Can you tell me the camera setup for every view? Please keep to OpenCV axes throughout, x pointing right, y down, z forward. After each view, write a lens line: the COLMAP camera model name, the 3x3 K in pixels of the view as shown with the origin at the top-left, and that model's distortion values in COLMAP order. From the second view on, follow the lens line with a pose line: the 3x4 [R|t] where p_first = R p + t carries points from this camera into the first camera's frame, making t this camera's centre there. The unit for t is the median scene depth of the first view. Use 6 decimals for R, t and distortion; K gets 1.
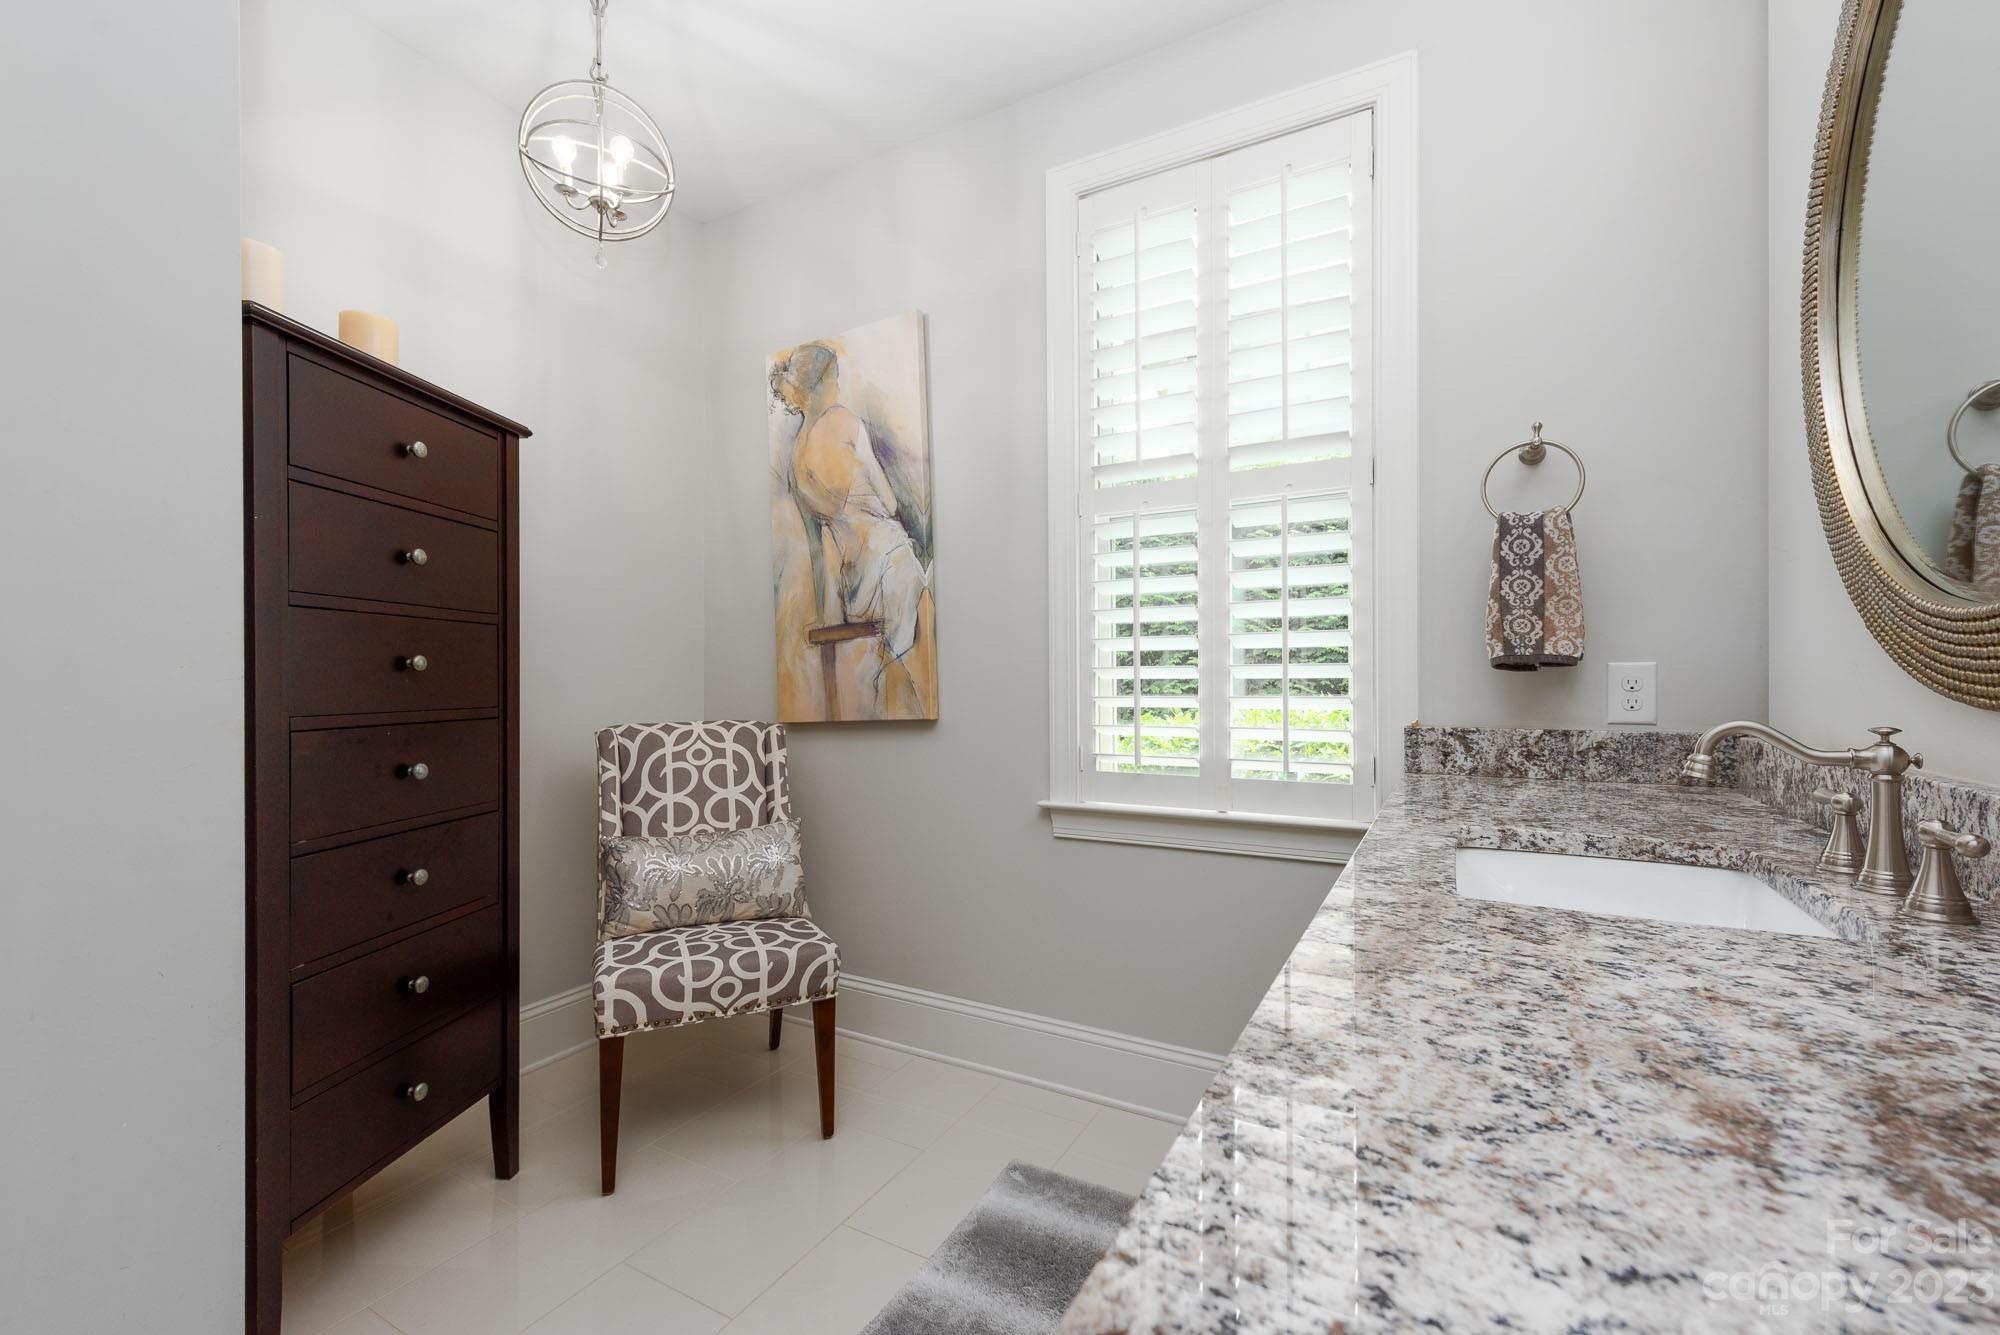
lens RADIAL K [[817.4, 0, 1009.3], [0, 817.4, 685.8], [0, 0, 1]] dist [0.001014, -0.000011]
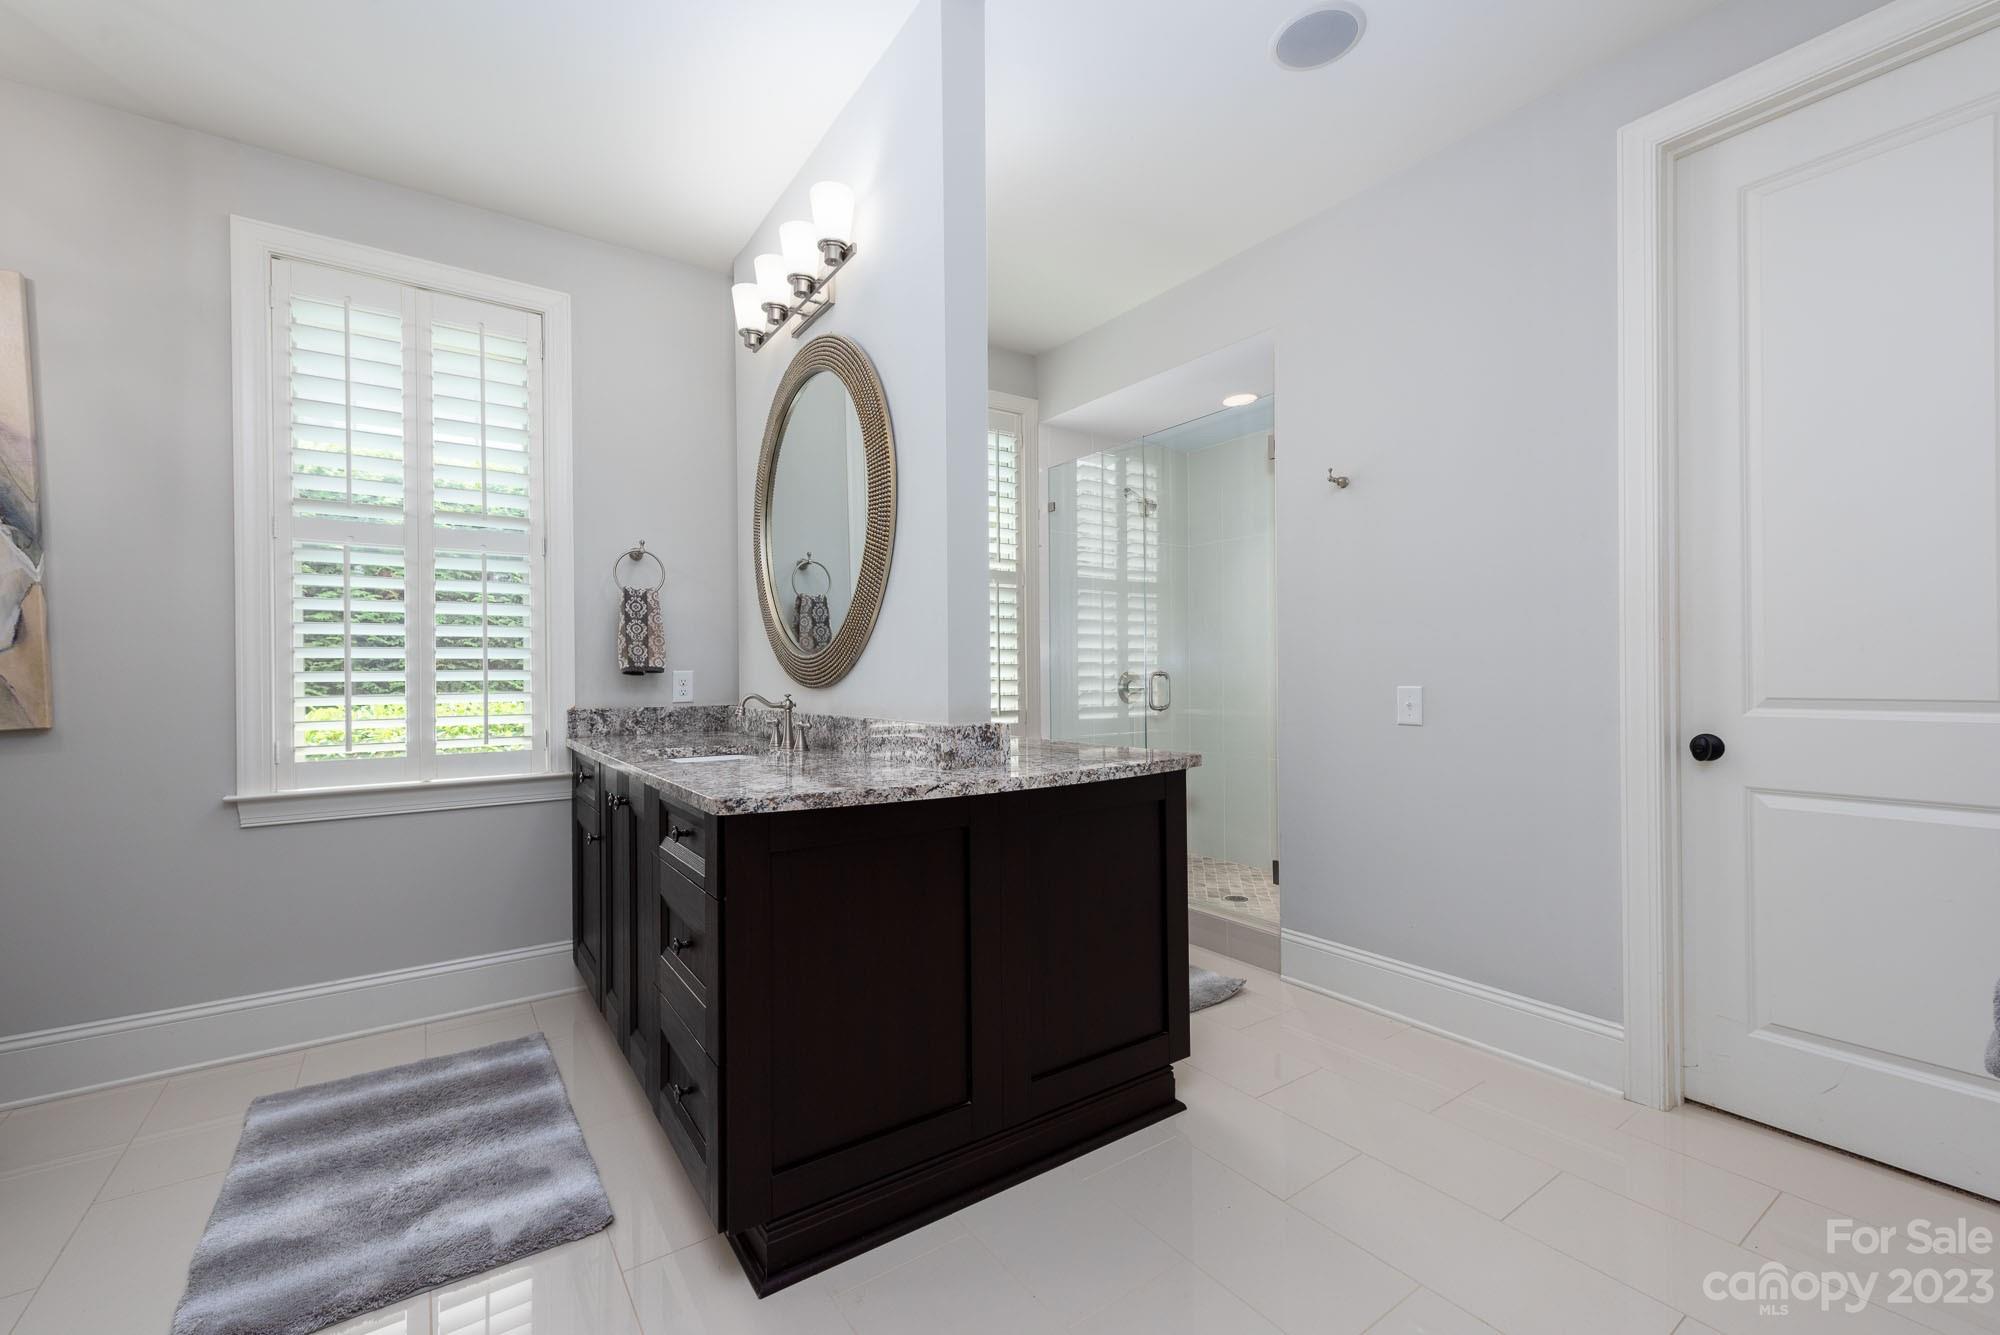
lens RADIAL K [[829.1, 0, 1006.0], [0, 829.1, 672.7], [0, 0, 1]] dist [-0.000715, -0.000664]
pose [[0.427056, 0.001600, 0.904224, -0.634650], [0.012813, 0.999887, -0.007821, 0.000813], [-0.904135, 0.014926, 0.426987, -0.488565]]
